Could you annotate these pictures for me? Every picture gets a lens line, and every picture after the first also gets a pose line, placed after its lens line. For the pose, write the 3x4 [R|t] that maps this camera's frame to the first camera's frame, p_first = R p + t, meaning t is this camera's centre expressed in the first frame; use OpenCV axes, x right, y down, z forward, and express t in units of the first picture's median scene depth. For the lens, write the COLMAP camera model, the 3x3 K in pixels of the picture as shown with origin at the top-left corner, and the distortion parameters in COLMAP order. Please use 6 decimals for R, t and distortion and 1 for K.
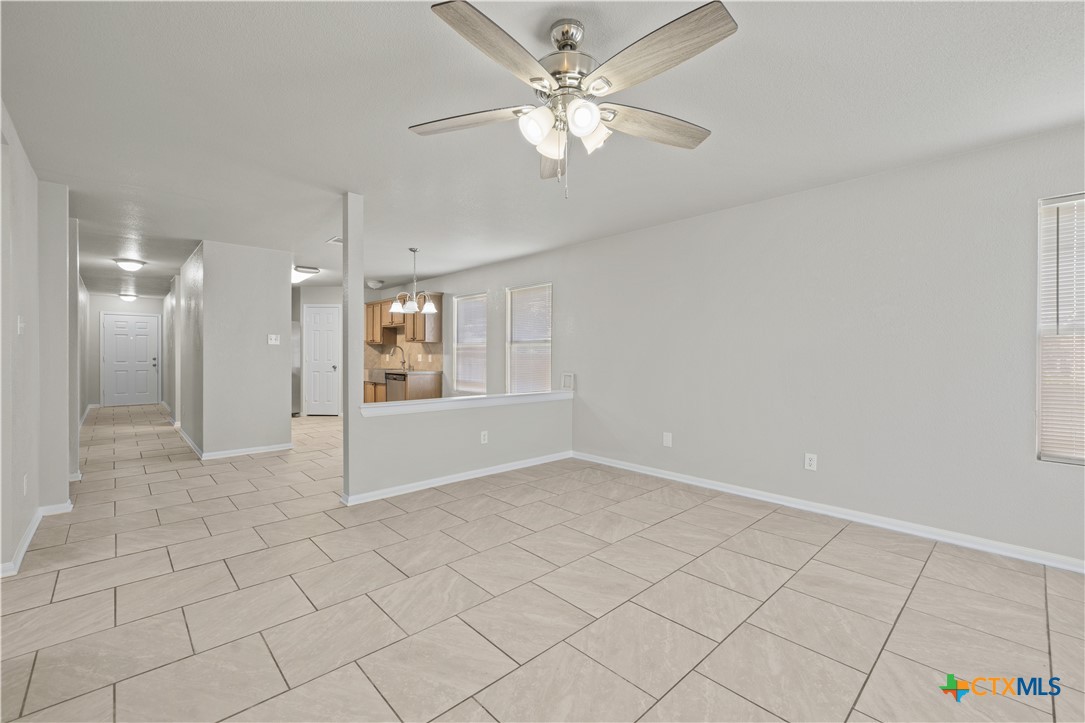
lens RADIAL K [[459.5, 0, 550.3], [0, 459.5, 355.9], [0, 0, 1]] dist [-0.000538, -0.000021]
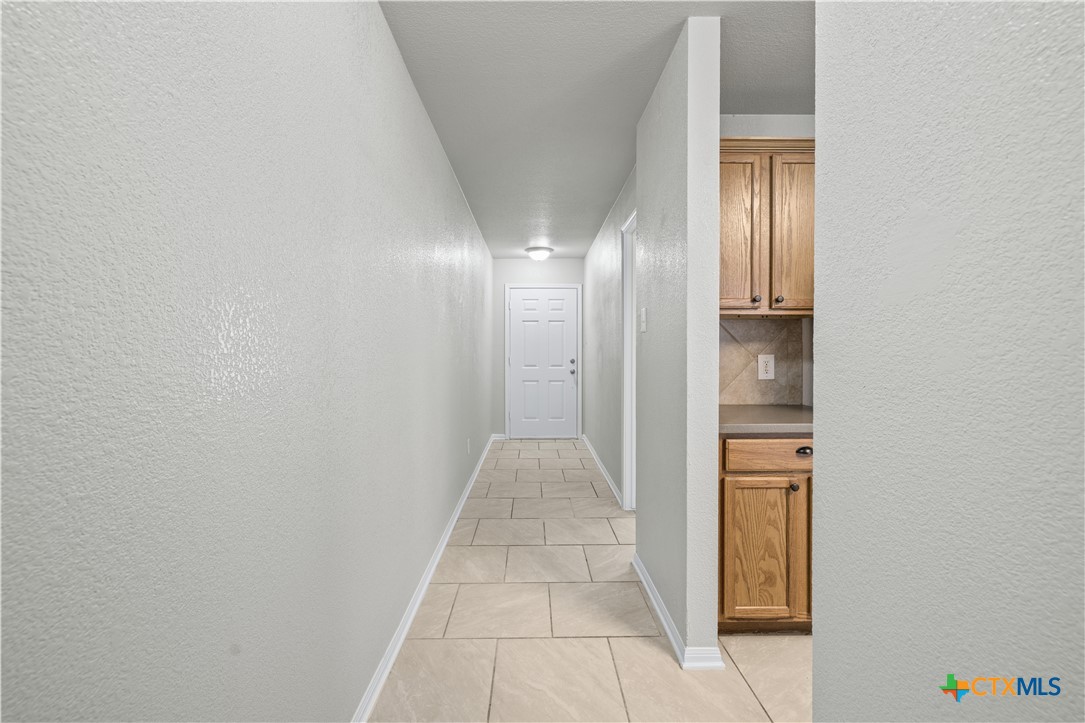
lens RADIAL K [[459.5, 0, 540.8], [0, 459.5, 360.8], [0, 0, 1]] dist [-0.000538, -0.000021]
pose [[0.742826, -0.003259, -0.669476, -0.505863], [-0.000152, 0.999987, -0.005036, 0.008963], [0.669484, 0.003843, 0.742816, 0.545555]]
